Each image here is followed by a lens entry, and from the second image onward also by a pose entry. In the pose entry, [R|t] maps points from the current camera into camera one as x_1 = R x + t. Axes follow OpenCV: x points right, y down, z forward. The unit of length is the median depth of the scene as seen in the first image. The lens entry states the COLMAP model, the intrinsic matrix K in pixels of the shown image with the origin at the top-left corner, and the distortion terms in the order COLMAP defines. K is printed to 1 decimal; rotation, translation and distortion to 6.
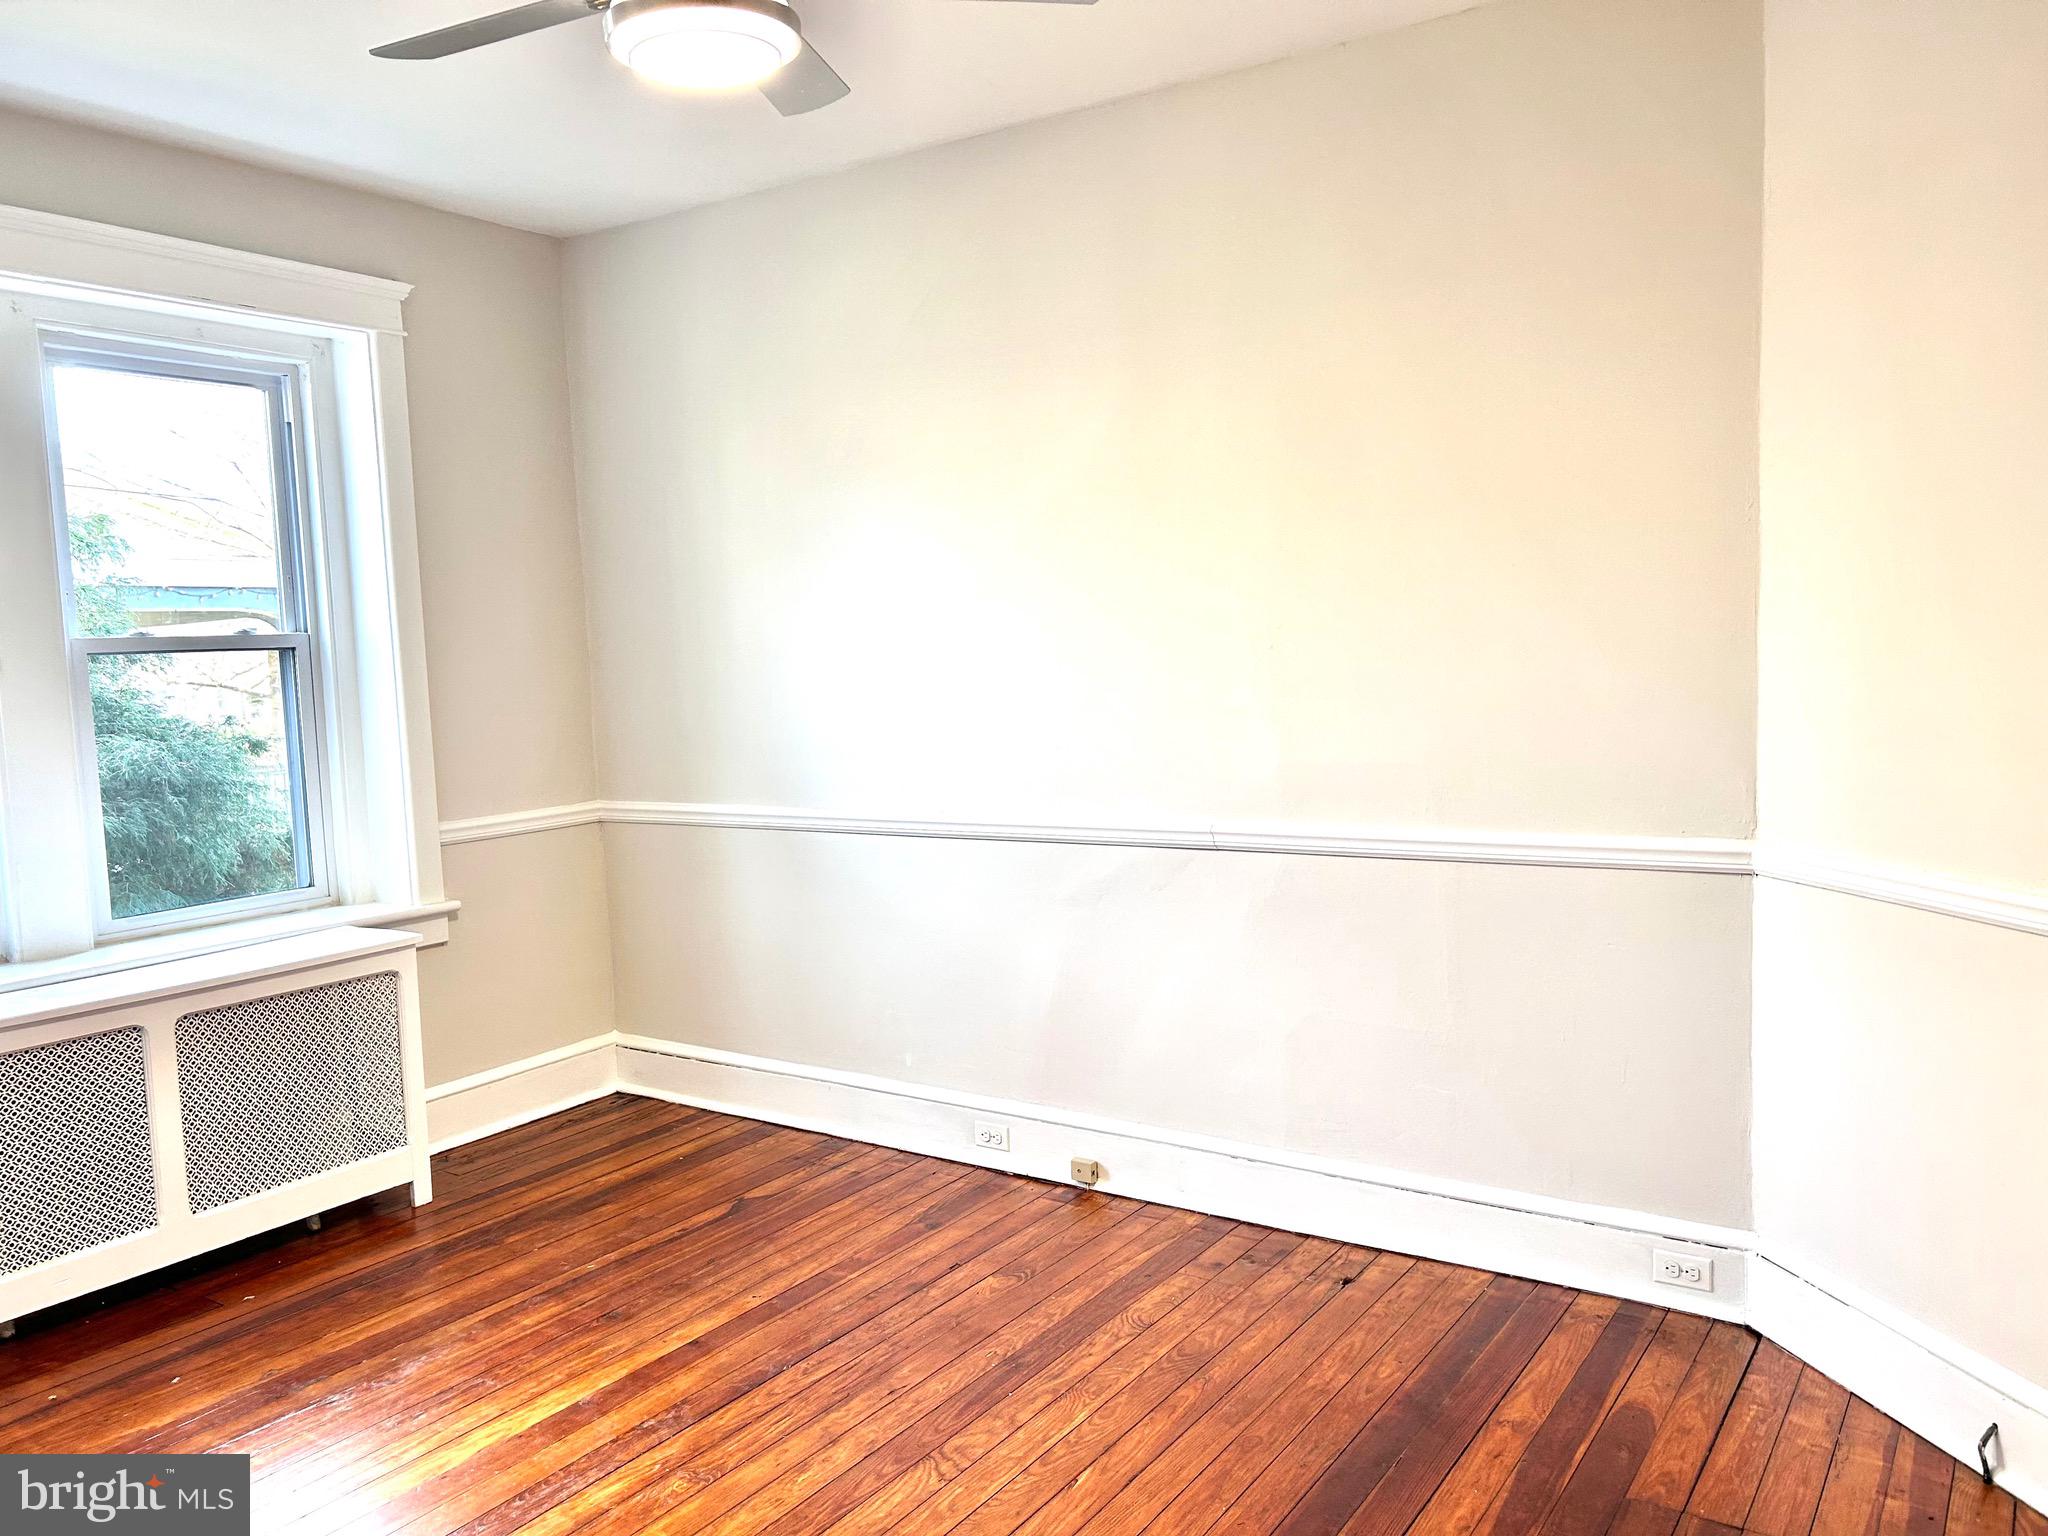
lens RADIAL K [[1535.4, 0, 1032.8], [0, 1535.4, 755.3], [0, 0, 1]] dist [0.056931, -0.062468]
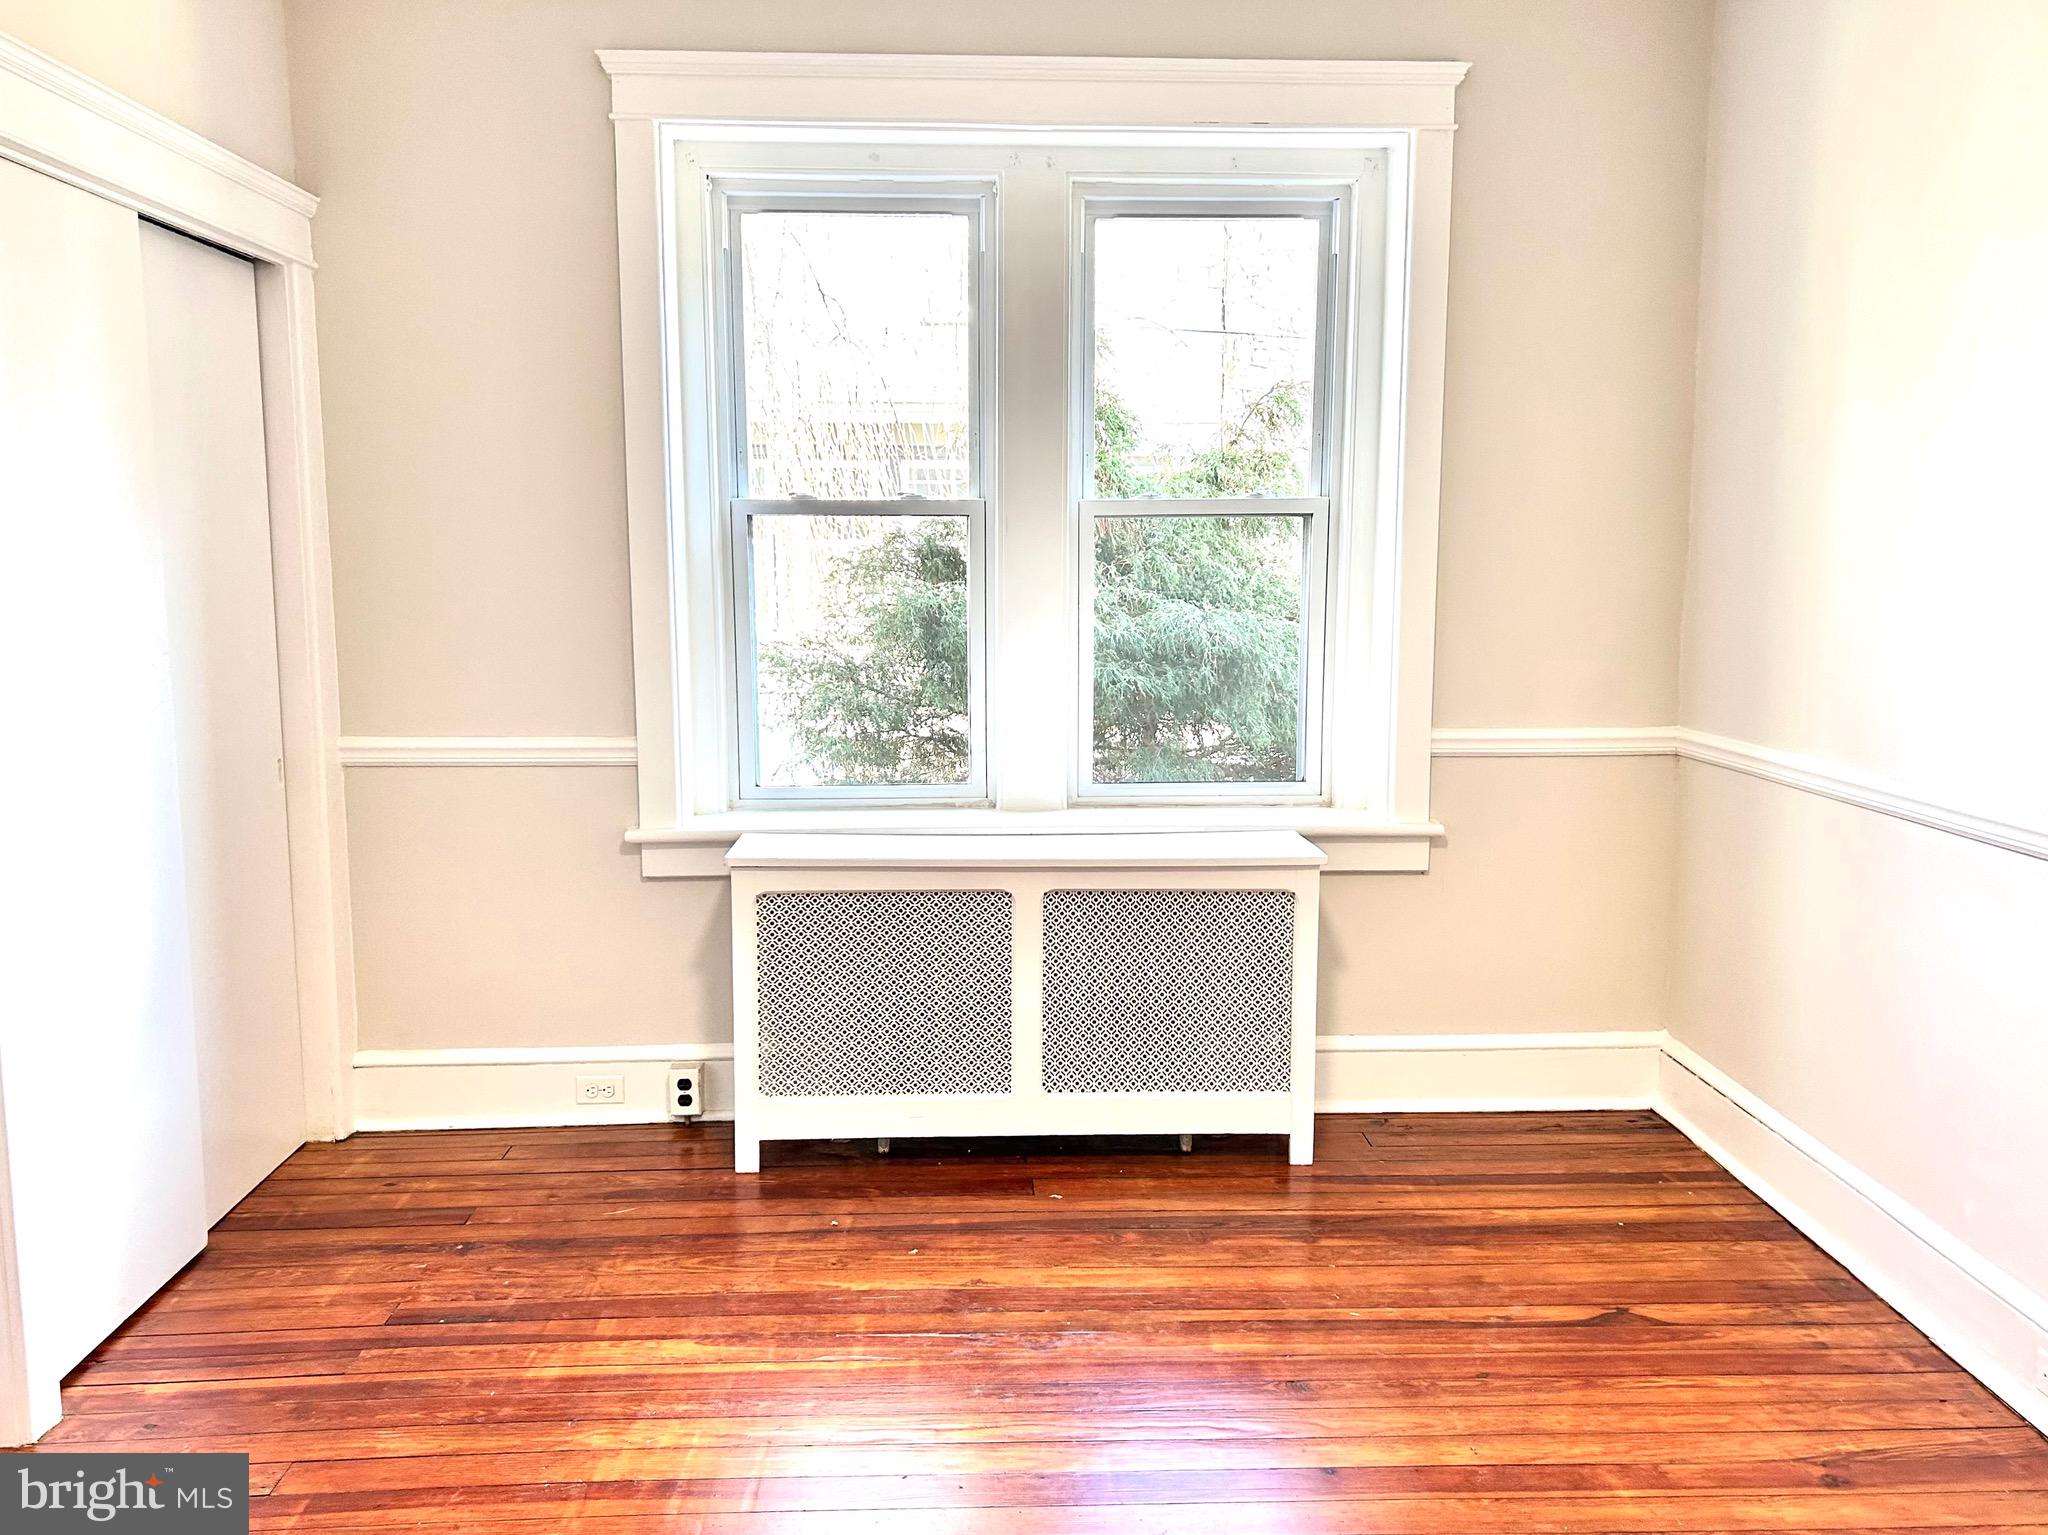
lens RADIAL K [[1666.7, 0, 1035.1], [0, 1666.7, 745.4], [0, 0, 1]] dist [0.094152, -0.124235]
pose [[0.593796, 0.136252, -0.792996, 0.230904], [-0.081857, 0.990674, 0.108922, -0.031893], [0.800441, 0.000235, 0.599411, 0.320467]]
